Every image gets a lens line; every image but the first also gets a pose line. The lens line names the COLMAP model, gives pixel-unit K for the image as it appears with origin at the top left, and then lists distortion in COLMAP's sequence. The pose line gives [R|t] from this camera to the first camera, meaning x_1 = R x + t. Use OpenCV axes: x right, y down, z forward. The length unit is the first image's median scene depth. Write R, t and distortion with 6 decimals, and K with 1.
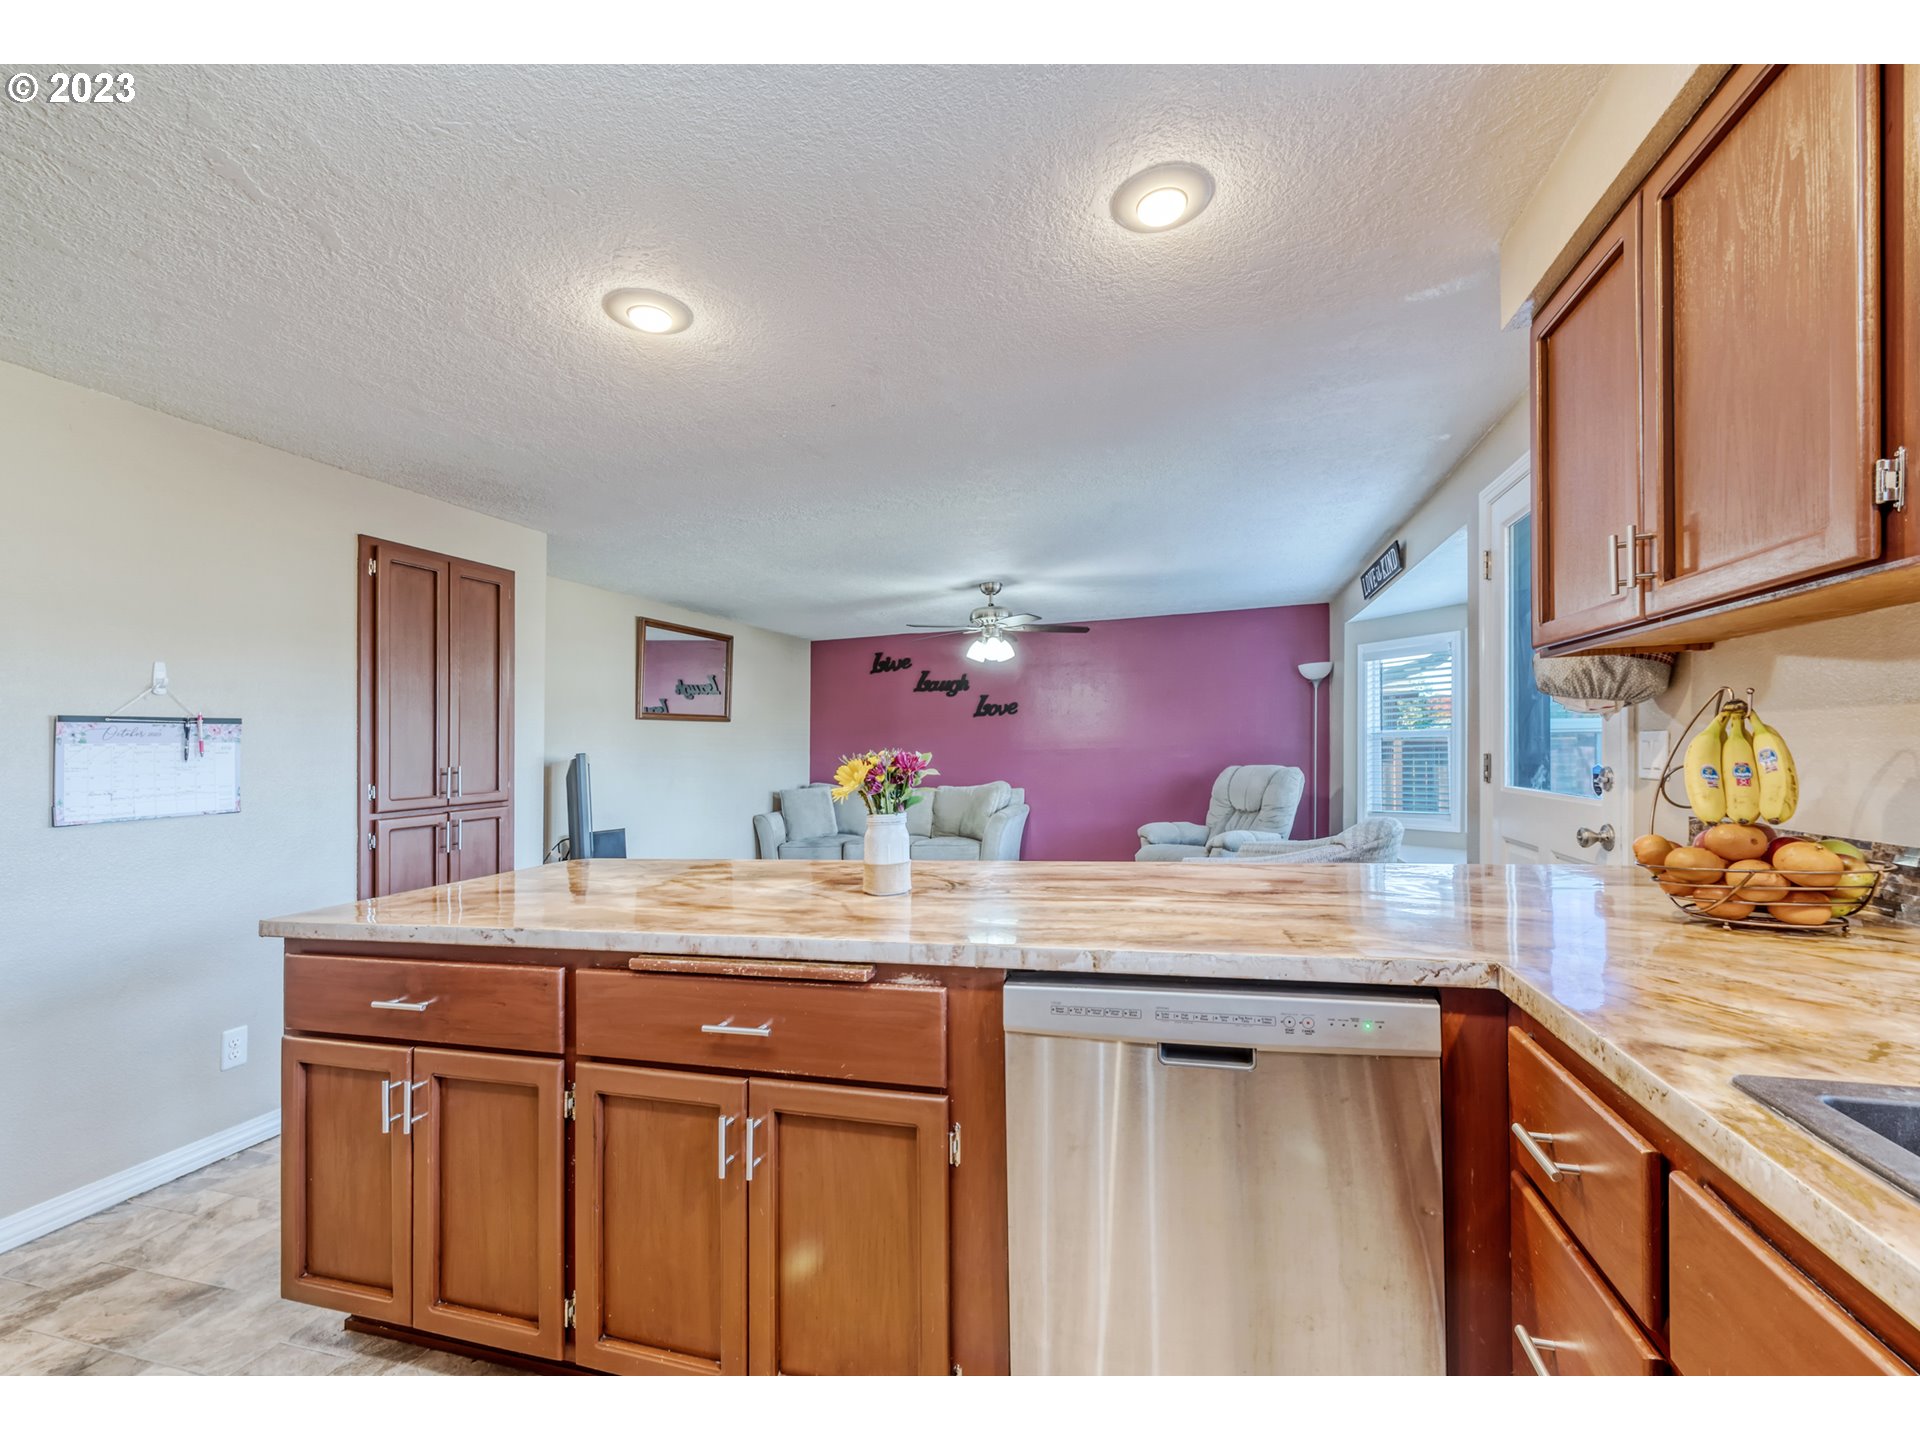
lens RADIAL K [[754.8, 0, 1021.9], [0, 754.8, 733.6], [0, 0, 1]] dist [0.000176, -0.000005]
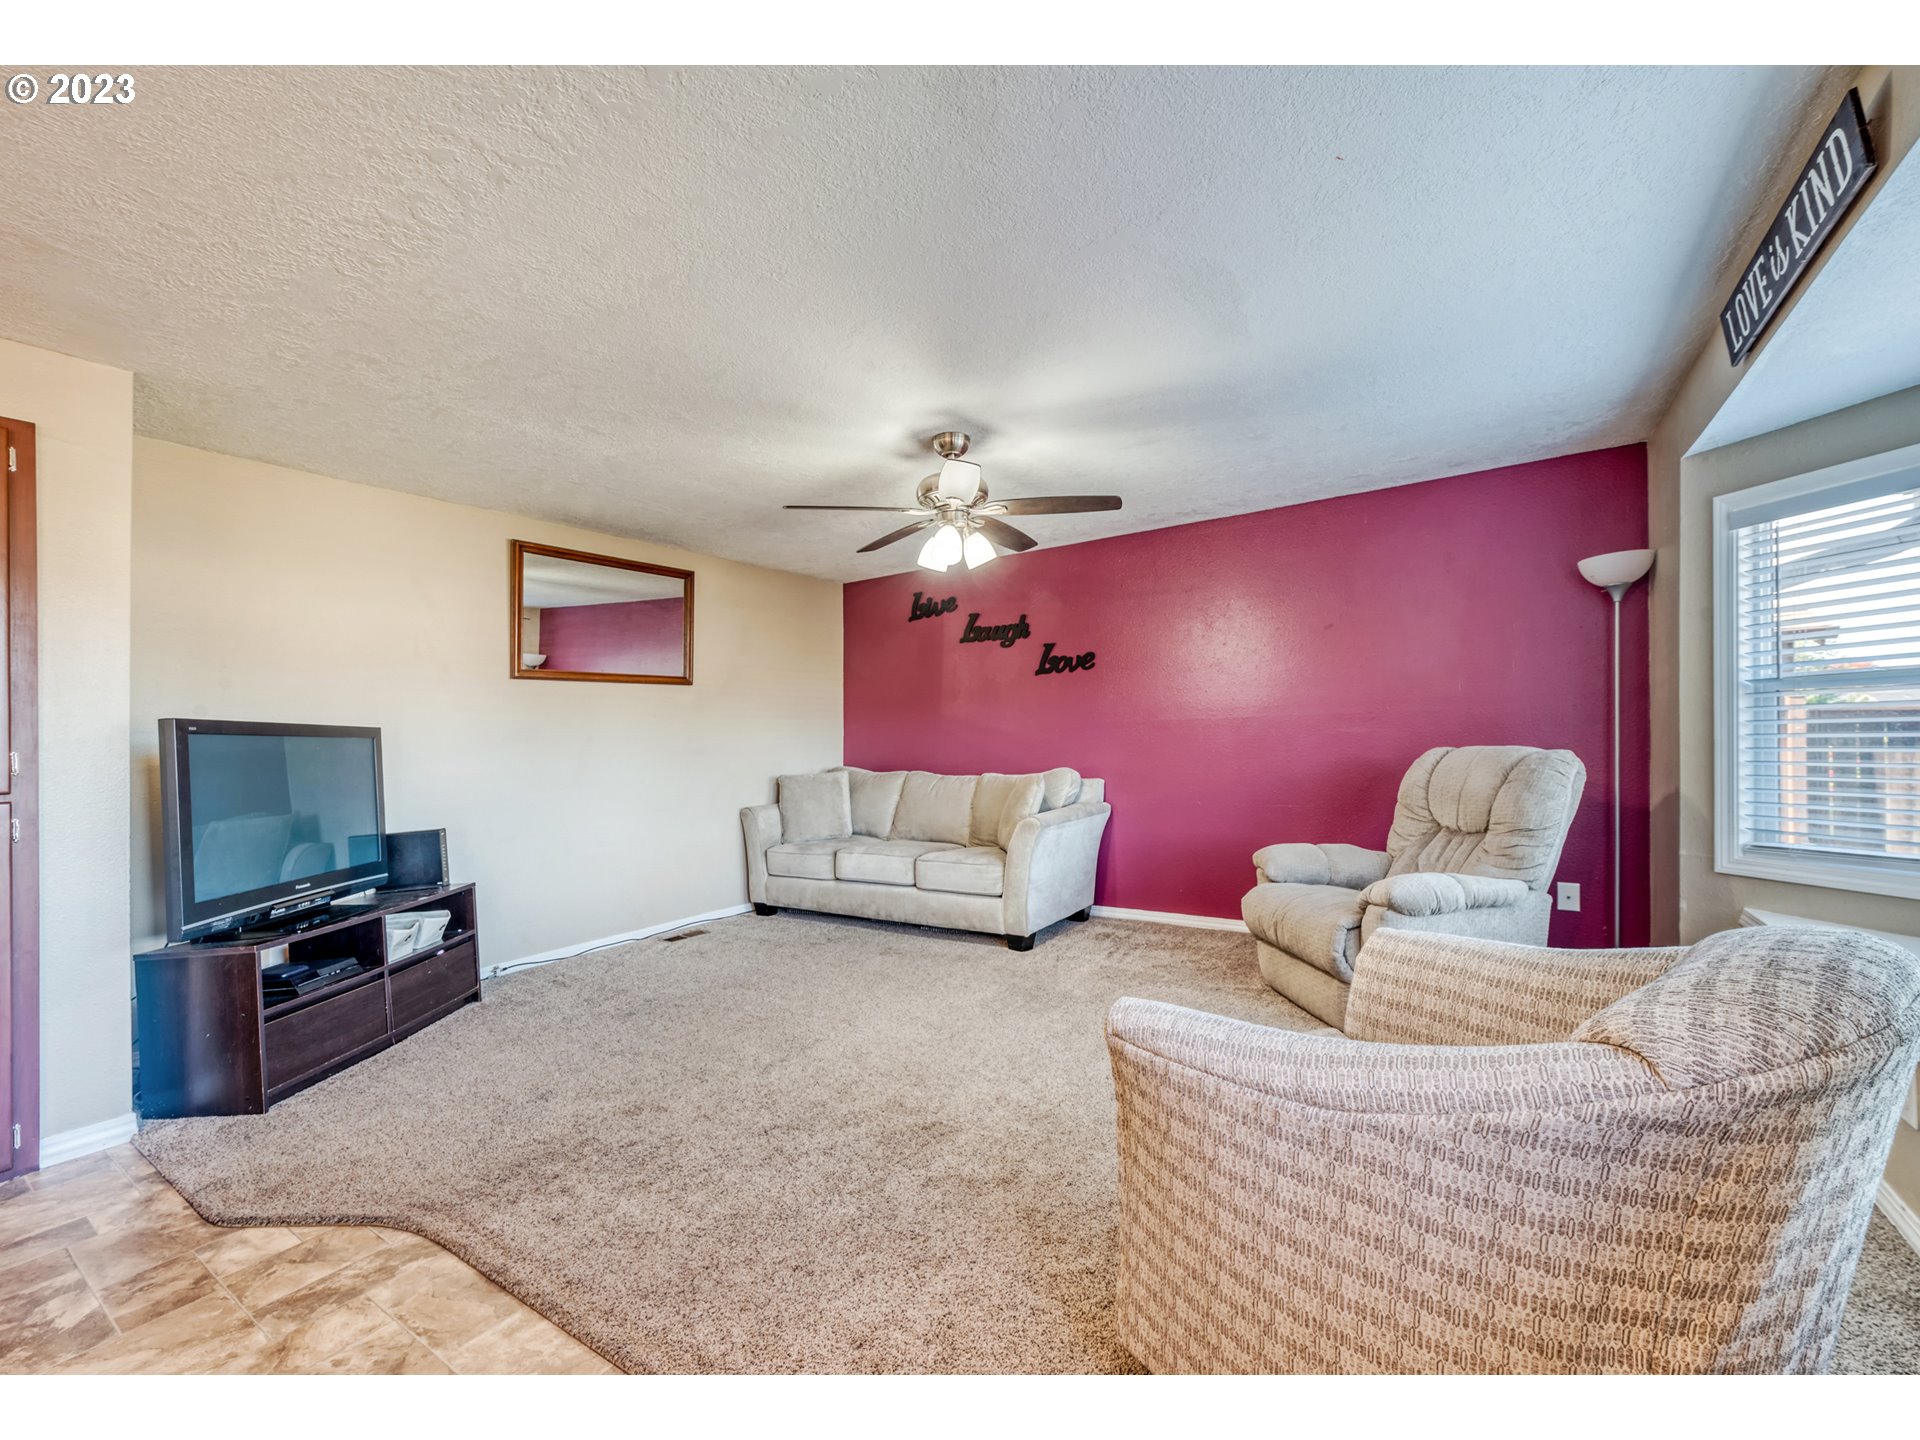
lens RADIAL K [[785.0, 0, 999.4], [0, 785.0, 716.8], [0, 0, 1]] dist [0.000947, 0.000021]
pose [[0.949526, -0.005430, -0.313640, 0.149429], [0.006788, 0.999972, 0.003236, 0.015583], [0.313614, -0.005202, 0.949536, 0.337323]]
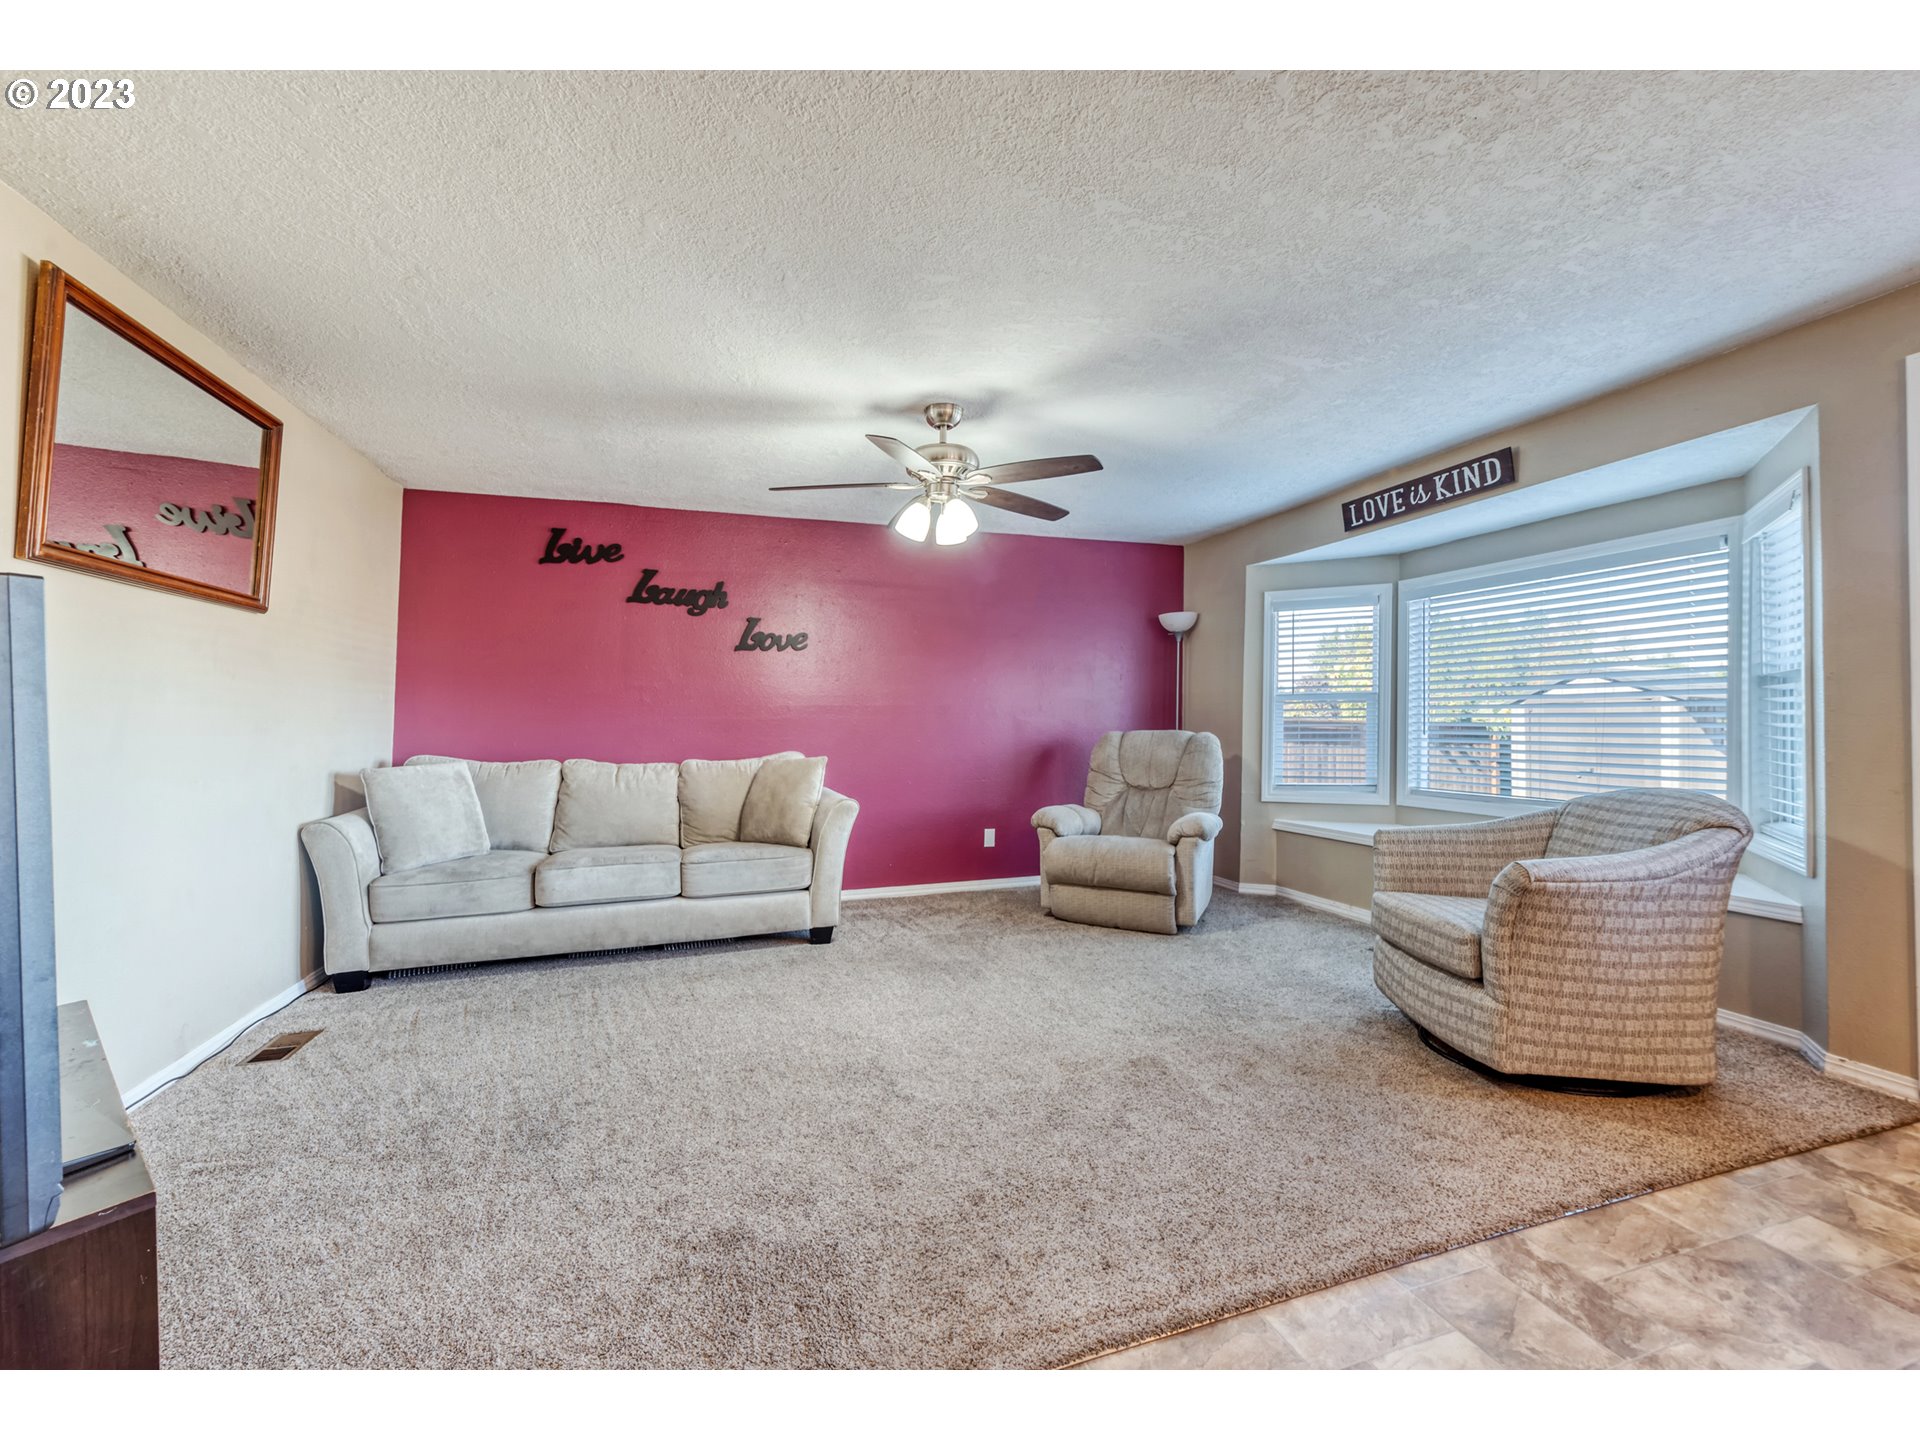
lens RADIAL K [[779.2, 0, 988.3], [0, 779.2, 705.4], [0, 0, 1]] dist [0.001896, 0.000038]
pose [[0.838066, 0.033386, 0.544546, -0.272148], [-0.028861, 0.999441, -0.016858, 0.032334], [-0.544805, -0.001588, 0.838561, 0.378556]]
